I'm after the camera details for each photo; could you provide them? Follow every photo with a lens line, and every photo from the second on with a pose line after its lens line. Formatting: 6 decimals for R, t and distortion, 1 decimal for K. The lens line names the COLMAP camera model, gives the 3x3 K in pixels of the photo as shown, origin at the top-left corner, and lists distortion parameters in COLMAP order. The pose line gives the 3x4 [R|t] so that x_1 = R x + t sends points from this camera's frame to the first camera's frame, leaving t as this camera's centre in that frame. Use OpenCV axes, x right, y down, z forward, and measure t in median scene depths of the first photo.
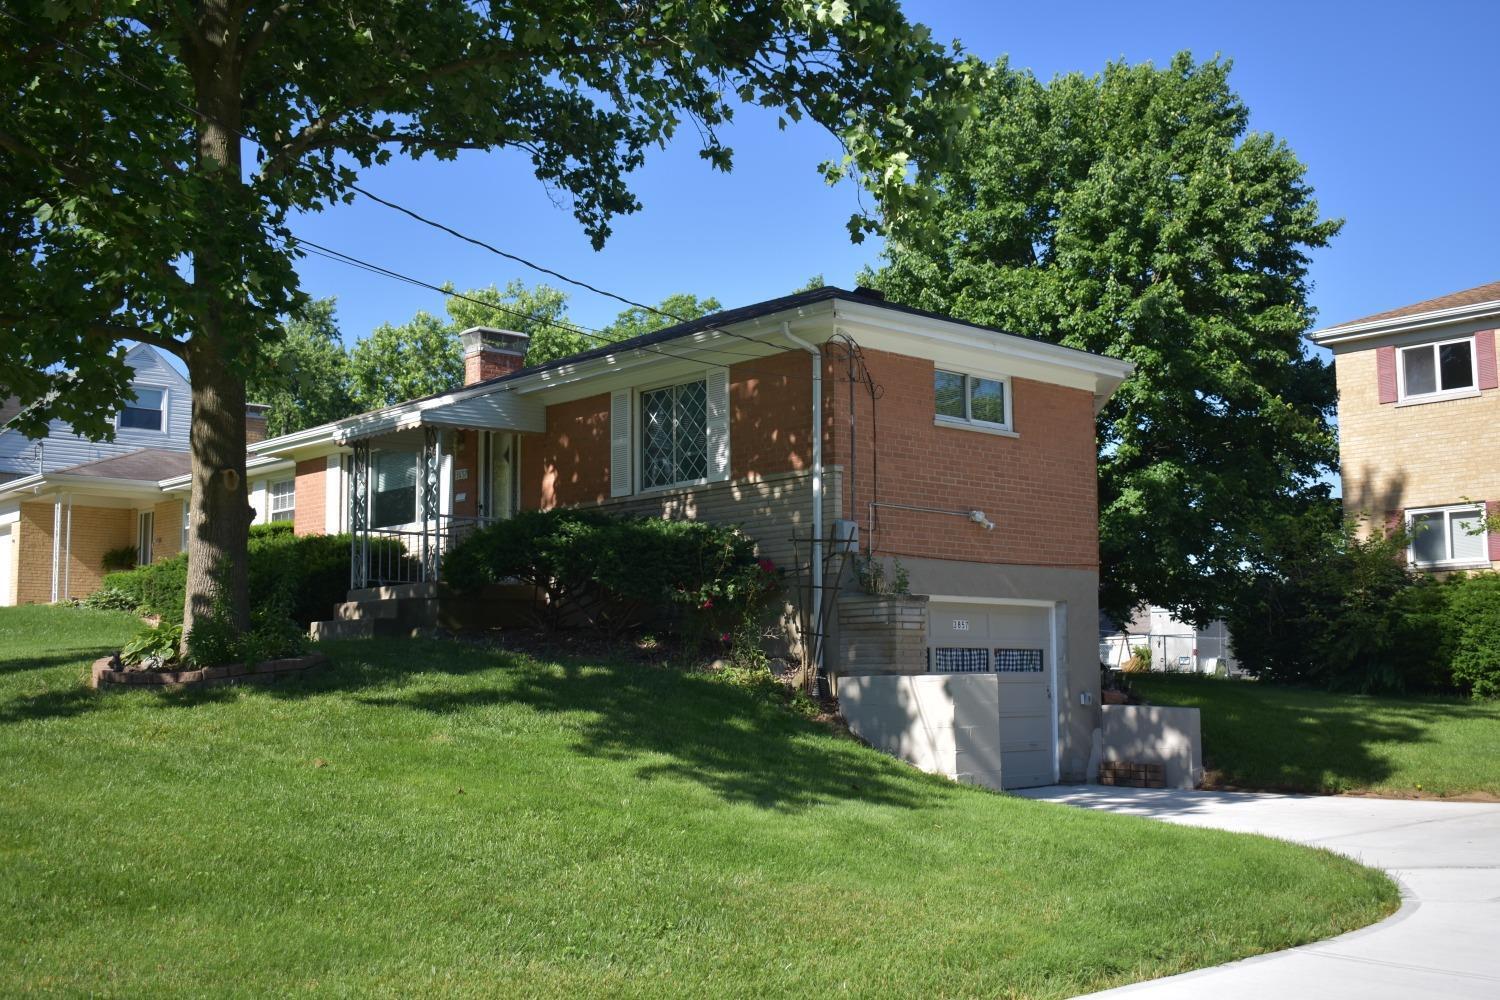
lens RADIAL K [[1586.9, 0, 749.5], [0, 1586.9, 562.5], [0, 0, 1]] dist [0.002278, -0.196973]
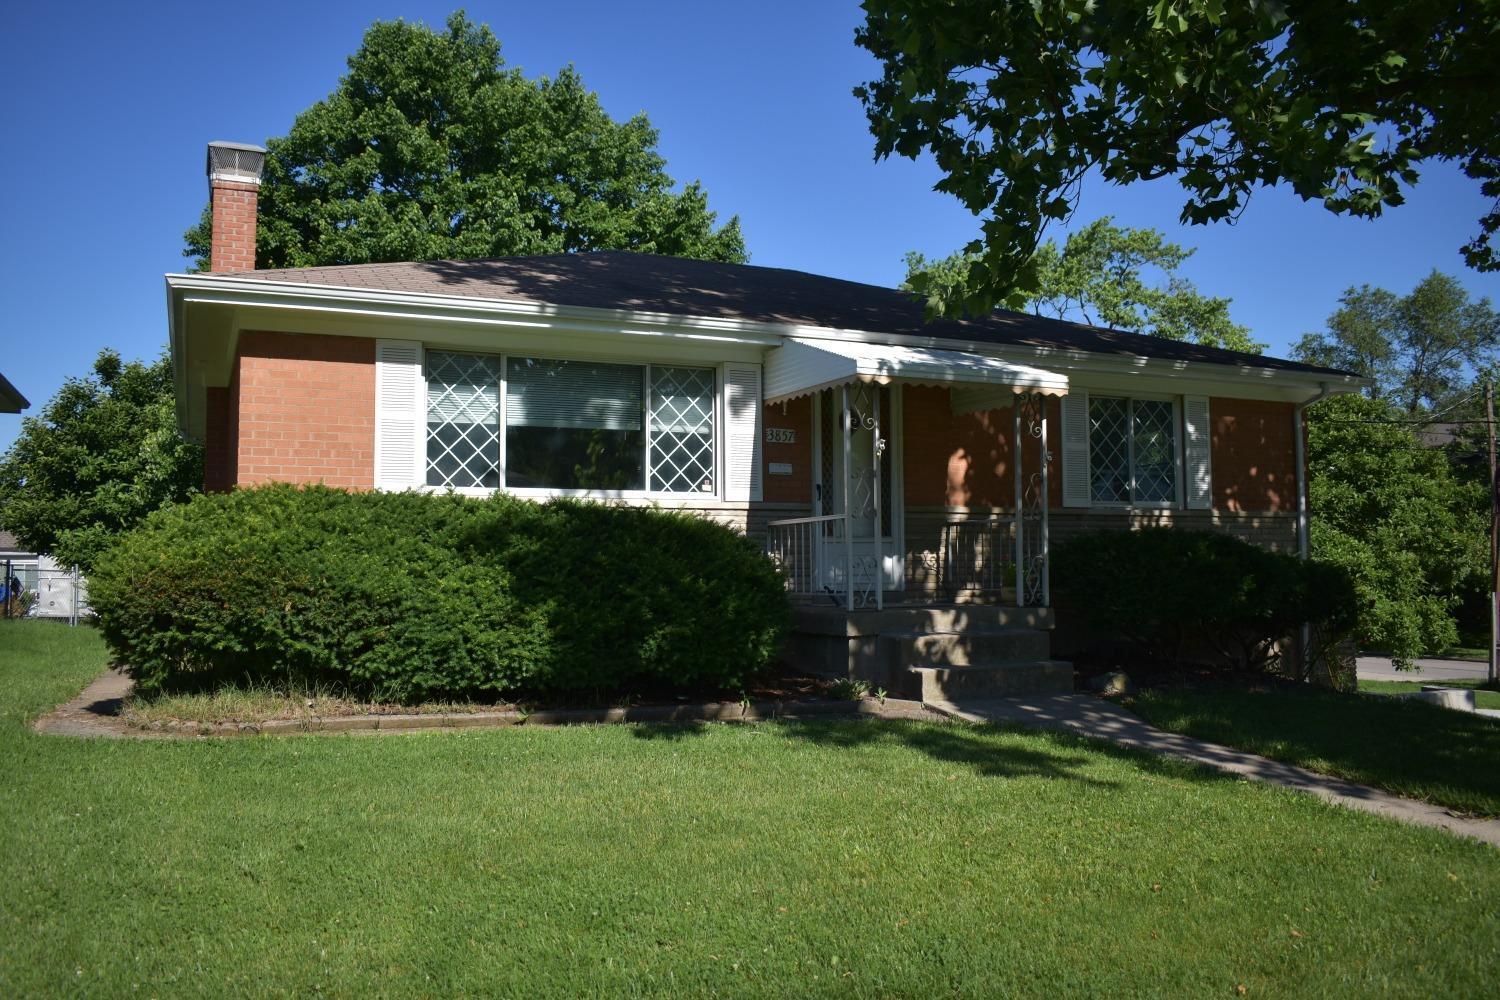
lens RADIAL K [[1214.0, 0, 750.0], [0, 1214.0, 500.0], [0, 0, 1]] dist [-0.054188, 0.002347]
pose [[0.330547, 0.052151, 0.942348, -0.643991], [-0.064822, 0.997369, -0.032459, -0.008131], [-0.941561, -0.050356, 0.333058, 0.770320]]
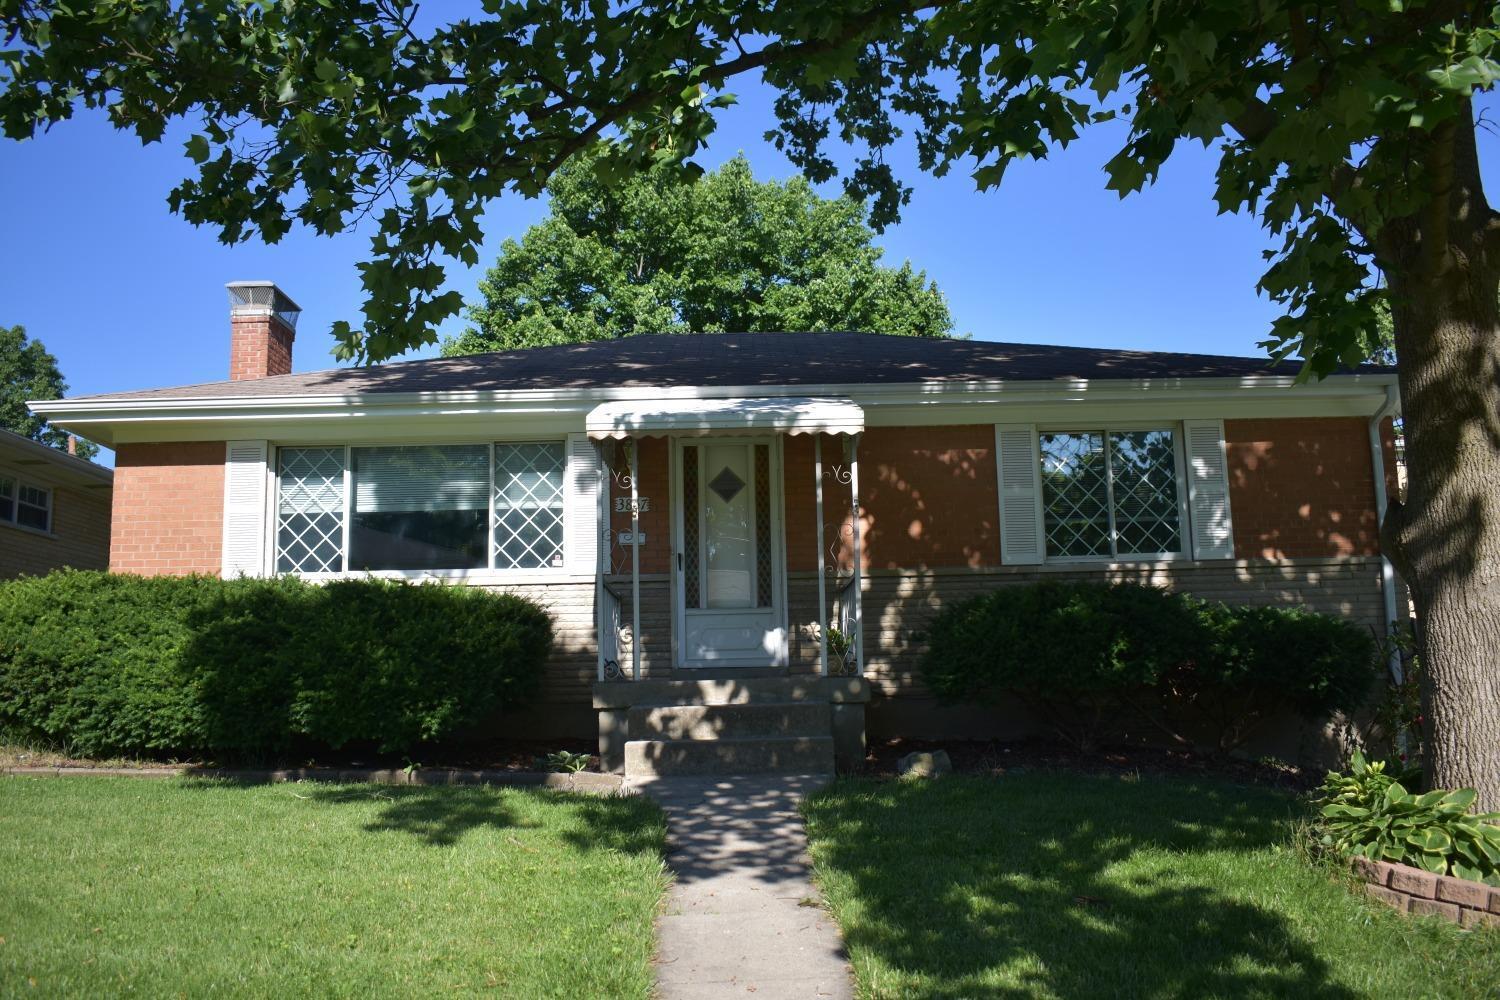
lens RADIAL K [[1298.4, 0, 750.7], [0, 1298.4, 545.8], [0, 0, 1]] dist [-0.057311, -0.000153]
pose [[0.698415, 0.070489, 0.712213, -0.499112], [-0.036048, 0.997340, -0.063359, -0.004914], [-0.714784, 0.018577, 0.699098, 0.536908]]
